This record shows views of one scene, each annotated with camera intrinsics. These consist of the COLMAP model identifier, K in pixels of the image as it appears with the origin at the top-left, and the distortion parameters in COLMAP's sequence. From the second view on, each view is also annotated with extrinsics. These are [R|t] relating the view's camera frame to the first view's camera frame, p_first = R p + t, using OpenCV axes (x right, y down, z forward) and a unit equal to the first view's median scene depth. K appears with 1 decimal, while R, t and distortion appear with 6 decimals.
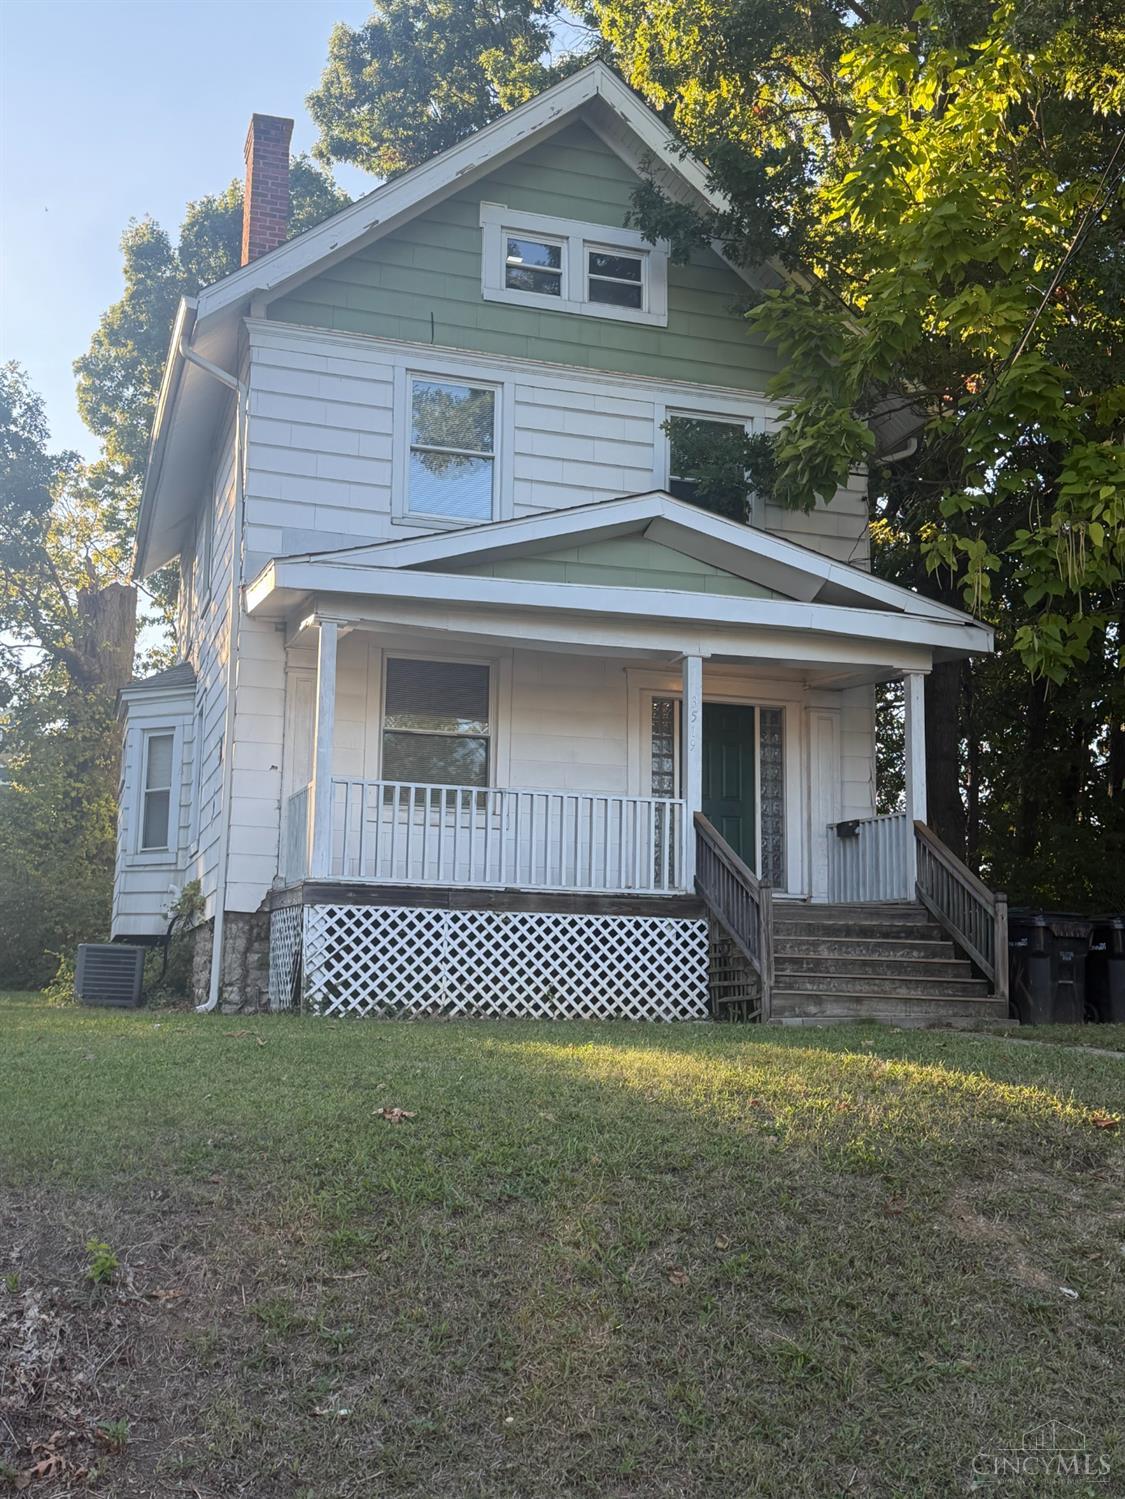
lens RADIAL K [[1642.3, 0, 566.1], [0, 1642.3, 755.1], [0, 0, 1]] dist [0.099519, 0.000000]
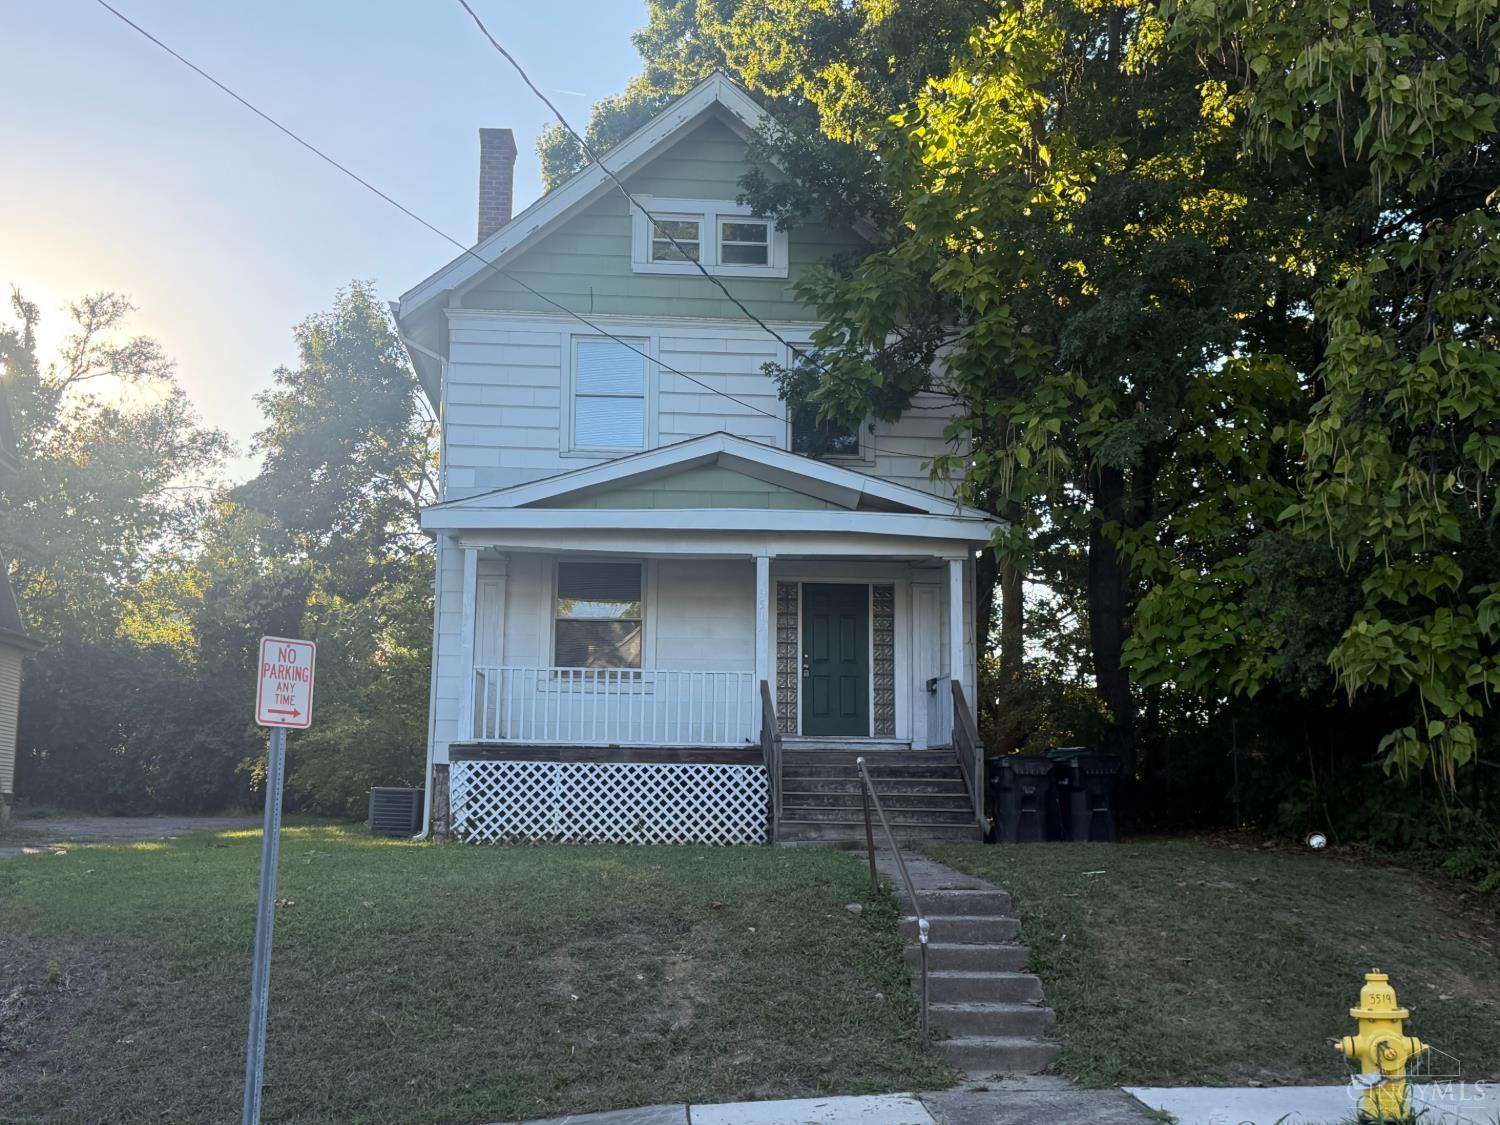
lens RADIAL K [[1735.4, 0, 747.9], [0, 1735.4, 556.7], [0, 0, 1]] dist [0.109196, 0.000000]
pose [[0.972899, -0.043966, -0.227014, 0.391006], [0.042348, 0.999031, -0.011994, -0.047234], [0.227321, 0.002055, 0.973818, -0.324281]]
